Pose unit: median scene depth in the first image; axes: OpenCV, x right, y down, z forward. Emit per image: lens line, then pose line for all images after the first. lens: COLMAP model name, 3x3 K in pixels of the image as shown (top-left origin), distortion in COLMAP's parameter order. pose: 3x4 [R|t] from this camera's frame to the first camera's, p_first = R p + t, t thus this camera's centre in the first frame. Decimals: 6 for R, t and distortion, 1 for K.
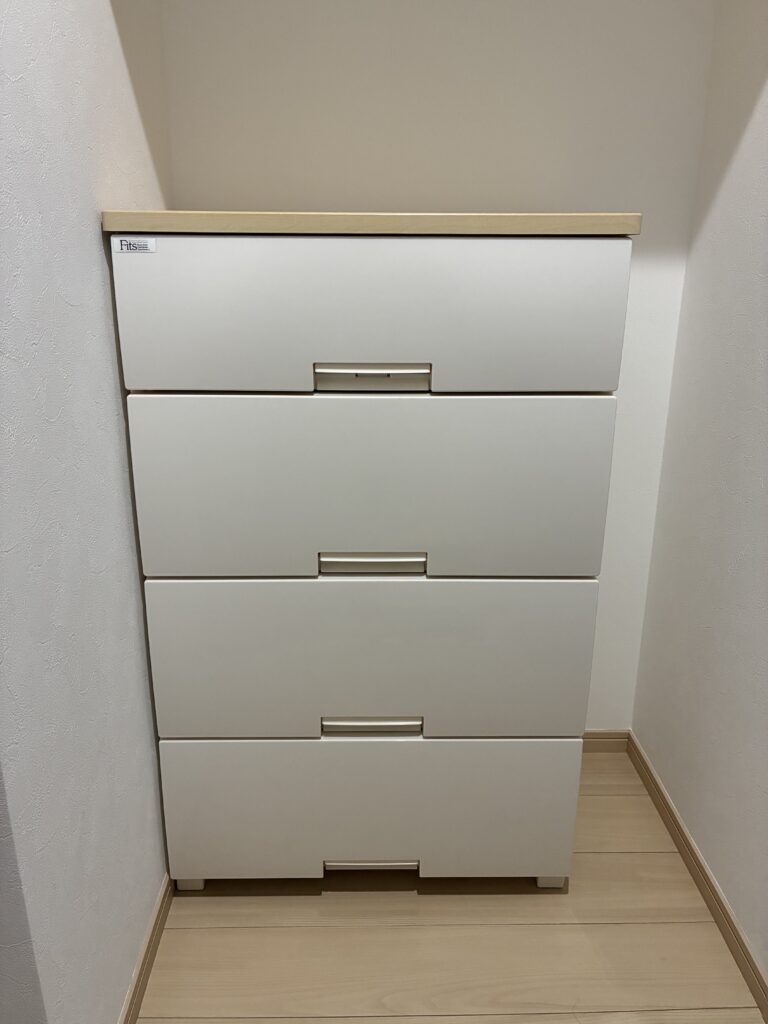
lens RADIAL K [[787.1, 0, 385.0], [0, 787.1, 510.4], [0, 0, 1]] dist [0.005964, 0.007030]
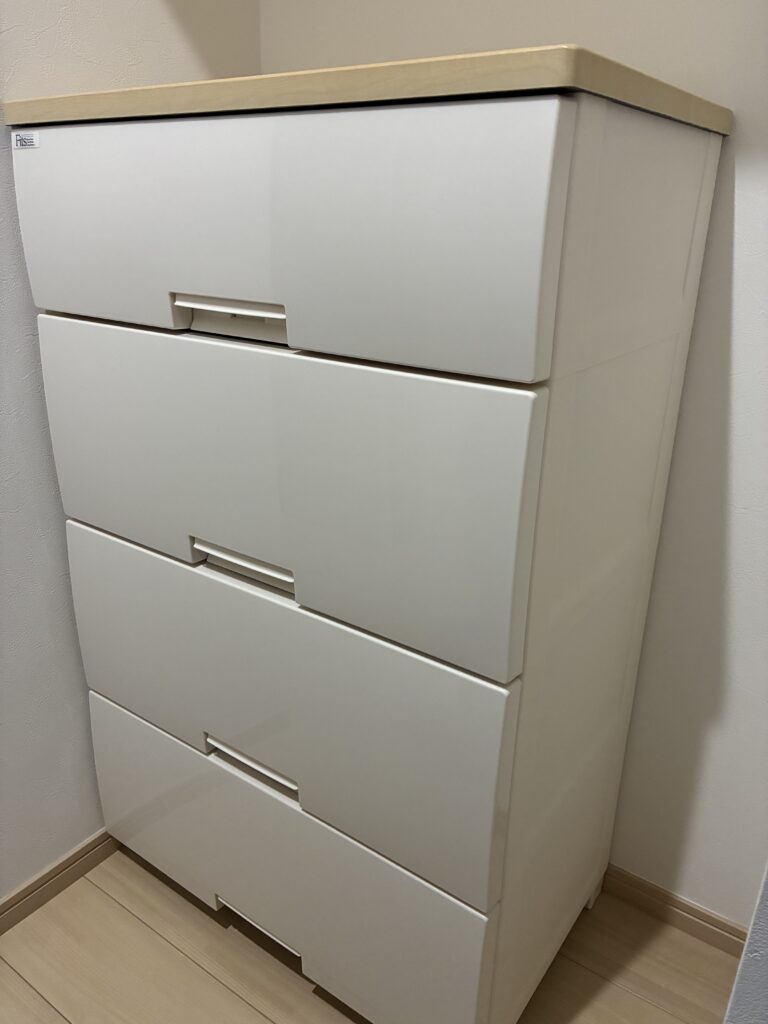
lens RADIAL K [[787.1, 0, 382.7], [0, 787.1, 514.2], [0, 0, 1]] dist [0.005964, 0.007030]
pose [[0.804627, 0.225472, -0.549307, 0.543367], [-0.201169, 0.973904, 0.105081, -0.097108], [0.558665, 0.025953, 0.828988, 0.473612]]
